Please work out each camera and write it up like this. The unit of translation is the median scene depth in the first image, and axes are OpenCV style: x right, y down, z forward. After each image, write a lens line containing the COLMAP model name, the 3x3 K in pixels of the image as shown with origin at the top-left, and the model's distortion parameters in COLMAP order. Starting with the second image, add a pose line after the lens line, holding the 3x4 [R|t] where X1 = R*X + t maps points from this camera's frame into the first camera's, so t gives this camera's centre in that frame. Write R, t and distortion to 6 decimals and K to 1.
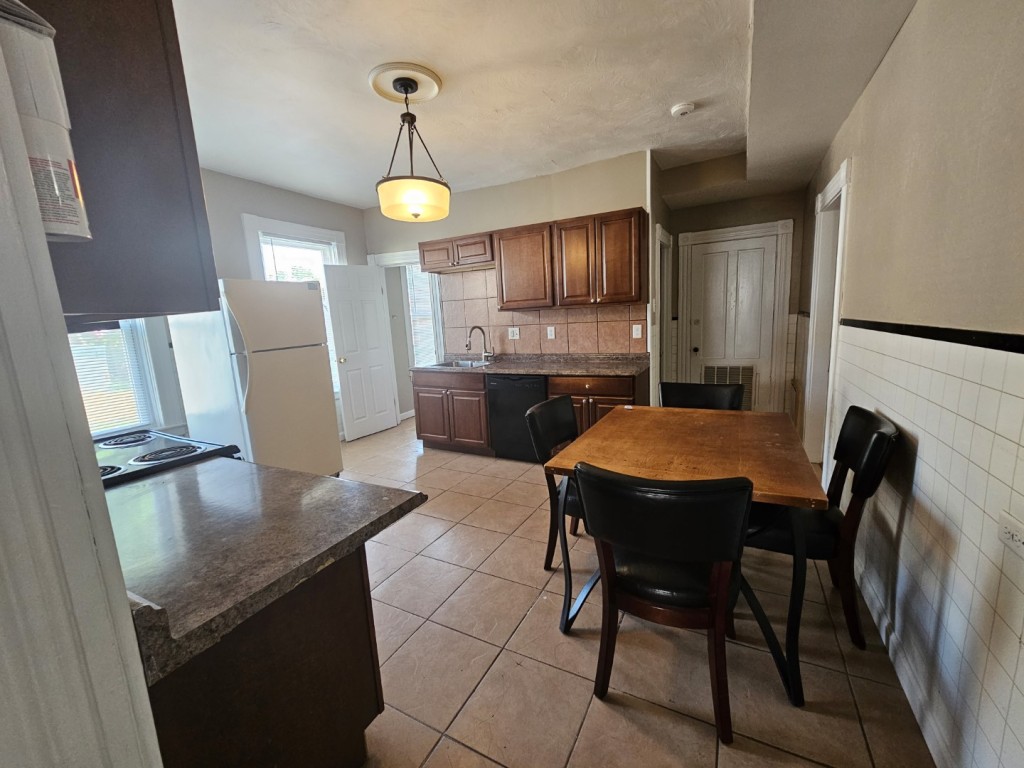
lens RADIAL K [[419.4, 0, 514.8], [0, 419.4, 384.3], [0, 0, 1]] dist [0.000781, -0.000082]
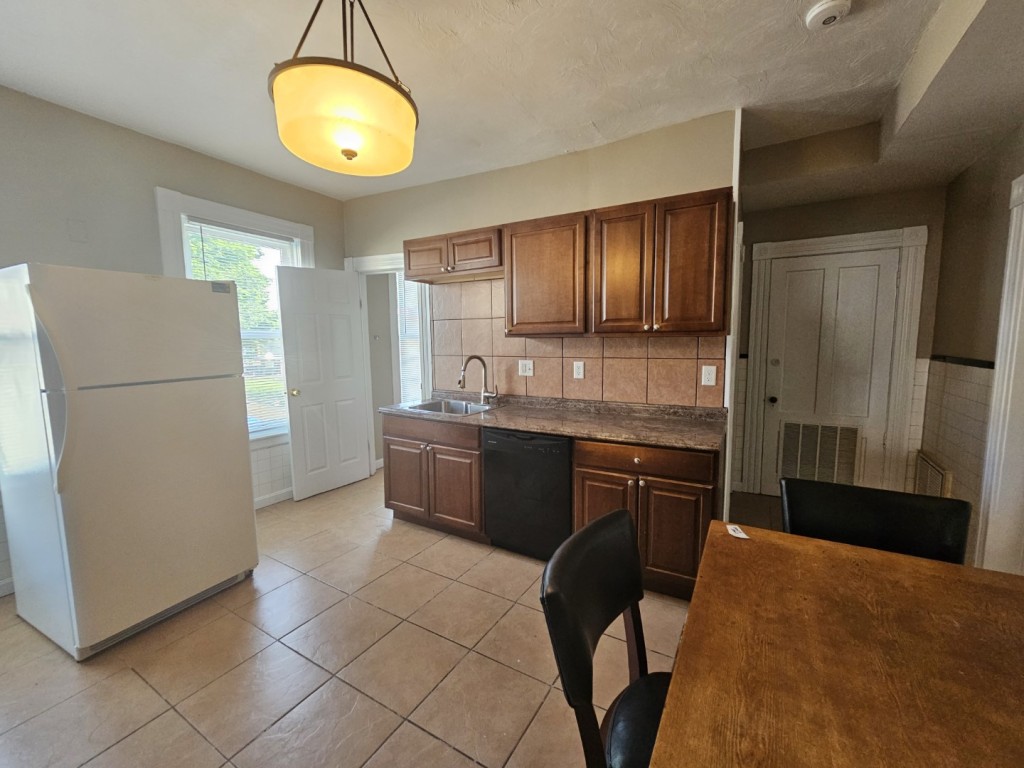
lens RADIAL K [[419.4, 0, 514.8], [0, 419.4, 384.3], [0, 0, 1]] dist [0.000781, -0.000082]
pose [[0.998471, 0.046589, -0.029750, 0.001755], [-0.048180, 0.997310, -0.055234, -0.057890], [0.027097, 0.056583, 0.998030, 0.309183]]
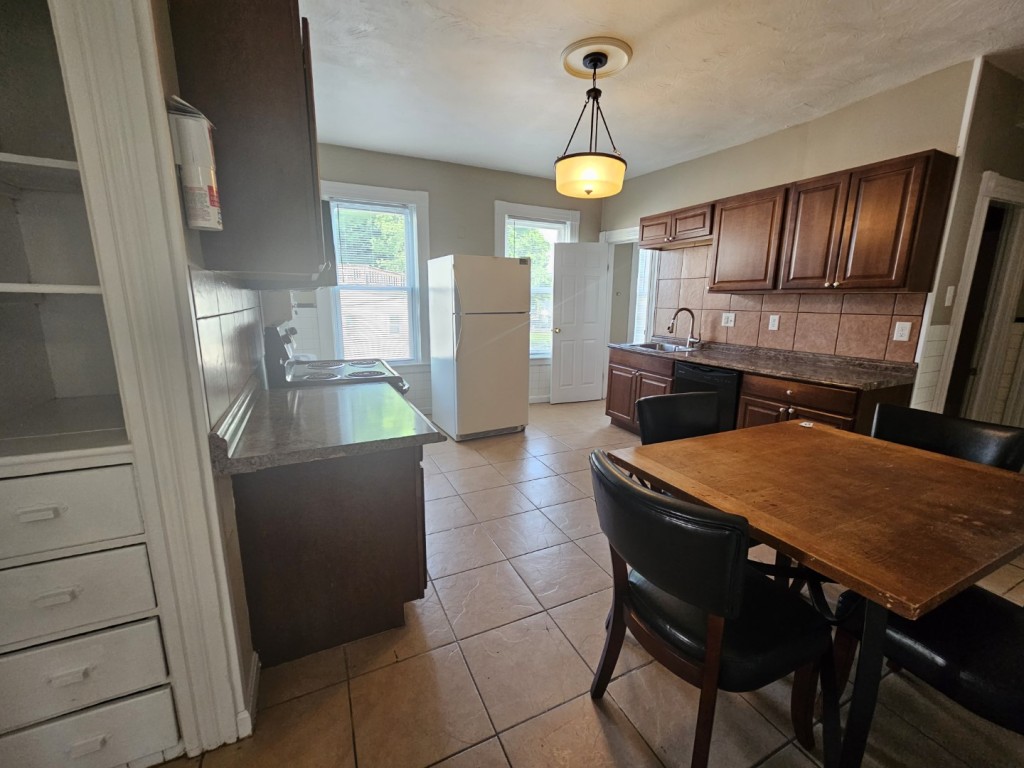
lens RADIAL K [[419.4, 0, 514.8], [0, 419.4, 384.3], [0, 0, 1]] dist [0.000781, -0.000082]
pose [[0.802396, 0.178185, -0.569571, 0.179625], [-0.150165, 0.983962, 0.096276, -0.007696], [0.577591, 0.008278, 0.816284, 0.041524]]
